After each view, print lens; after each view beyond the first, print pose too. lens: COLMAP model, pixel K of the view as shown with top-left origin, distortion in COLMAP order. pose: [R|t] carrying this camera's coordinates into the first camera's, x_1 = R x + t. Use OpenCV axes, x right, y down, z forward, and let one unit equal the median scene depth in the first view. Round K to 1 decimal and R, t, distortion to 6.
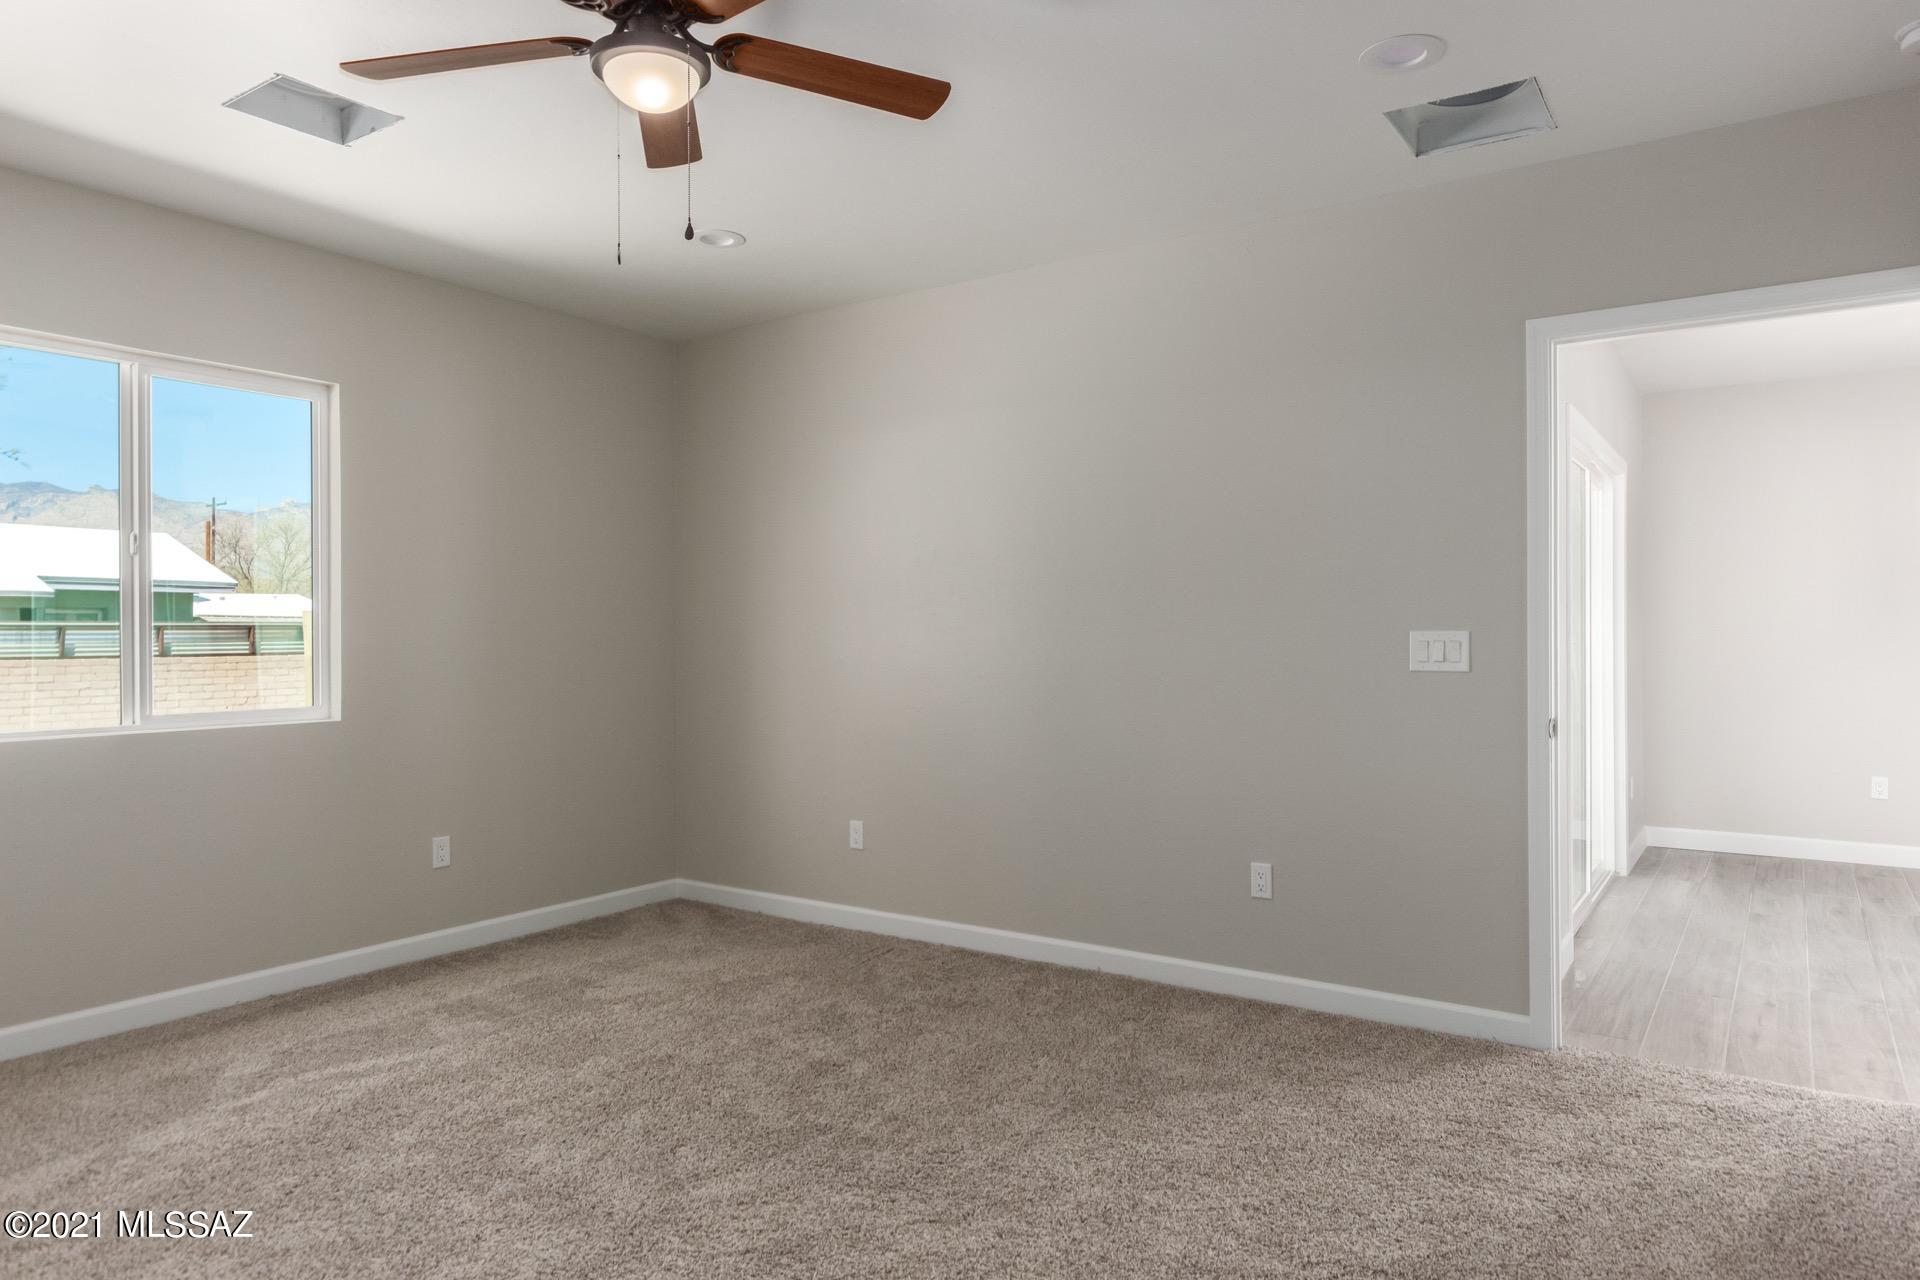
lens RADIAL K [[1200.8, 0, 963.5], [0, 1200.8, 637.1], [0, 0, 1]] dist [0.001597, -0.001755]
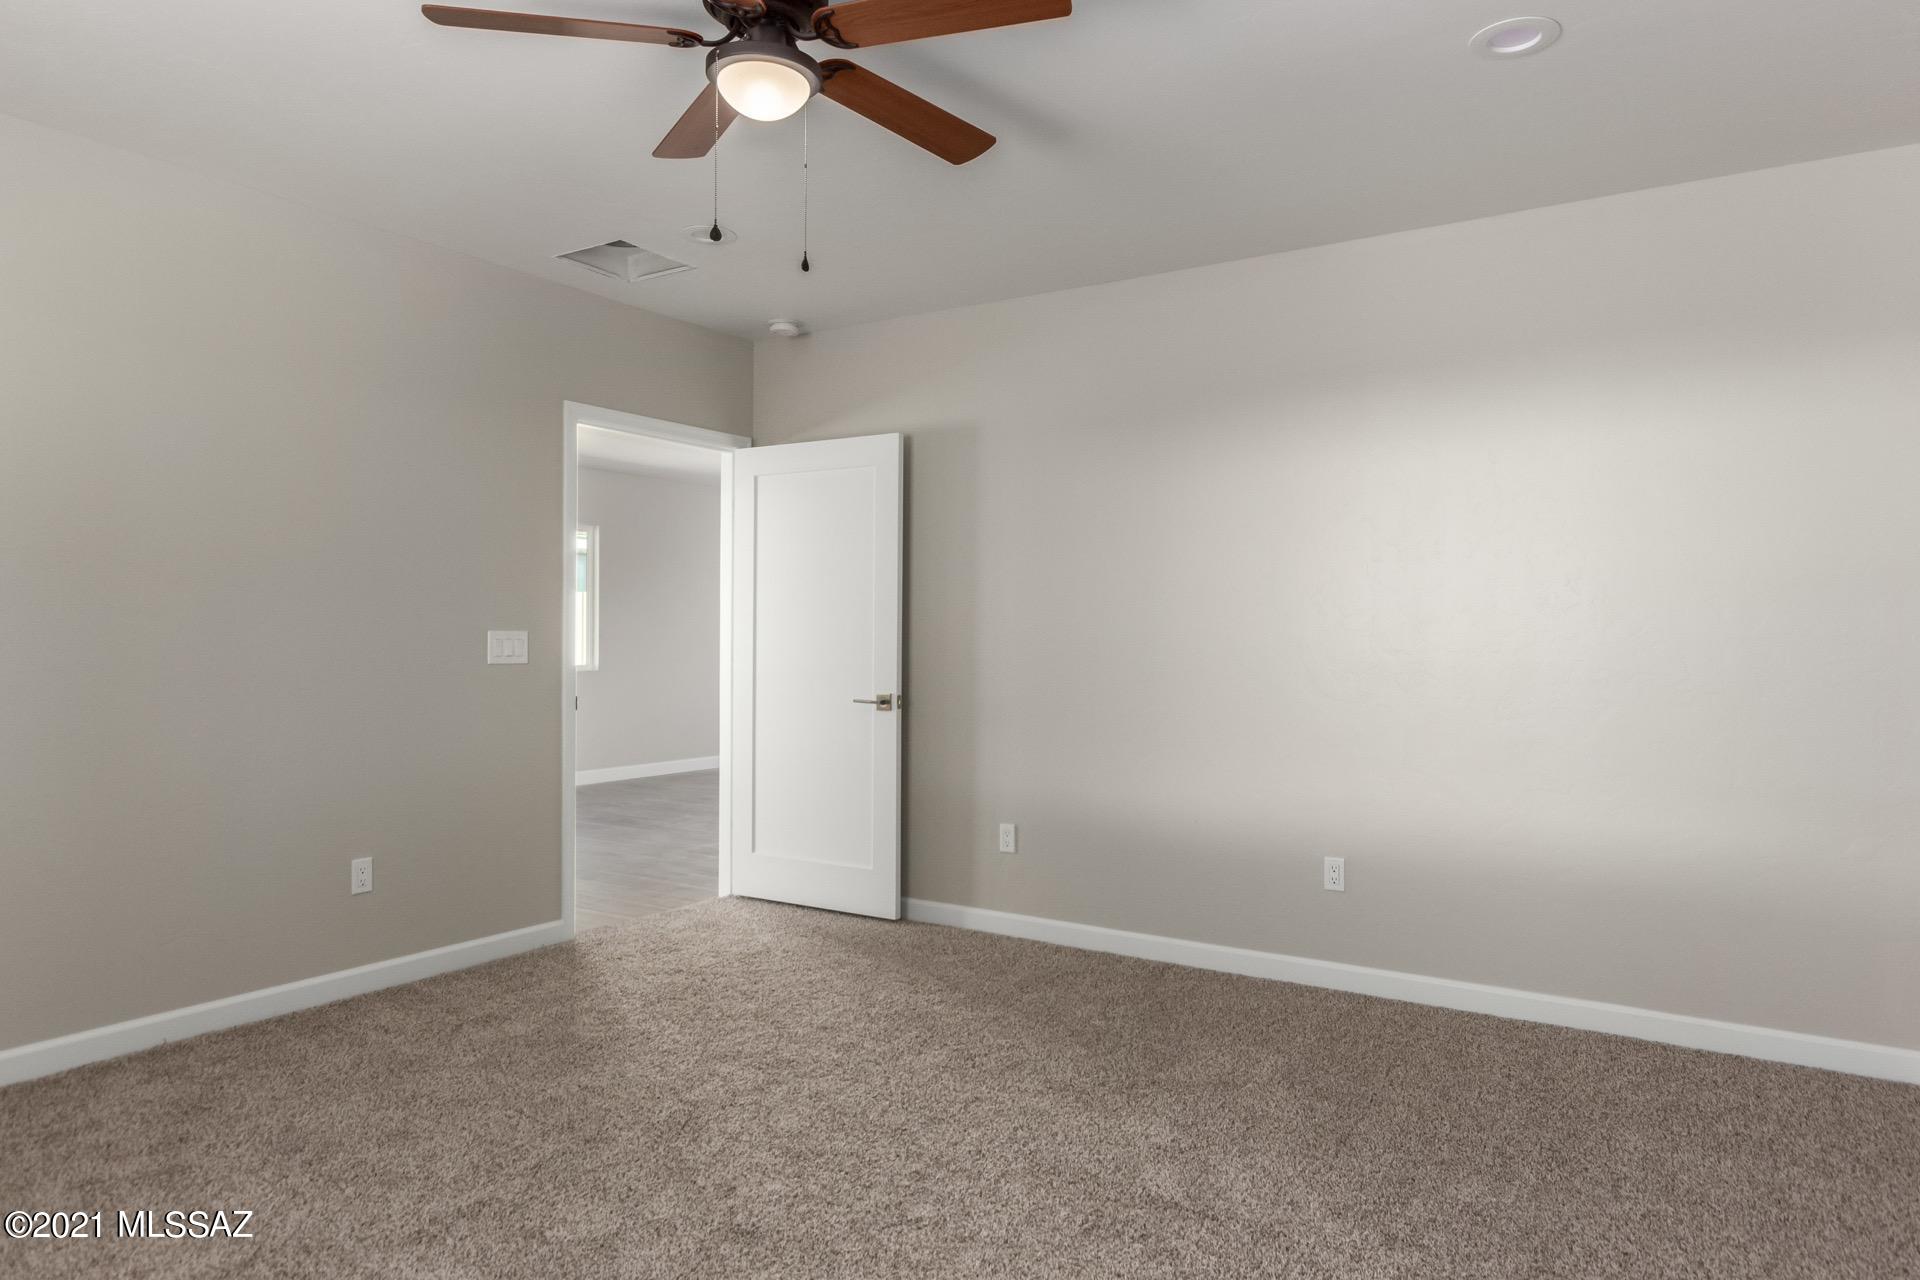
lens RADIAL K [[1200.8, 0, 963.5], [0, 1200.8, 637.1], [0, 0, 1]] dist [0.001597, -0.001755]
pose [[-0.023956, 0.002631, 0.999710, -0.853991], [-0.000916, 0.999996, -0.002654, 0.003875], [-0.999713, -0.000979, -0.023954, 0.567132]]
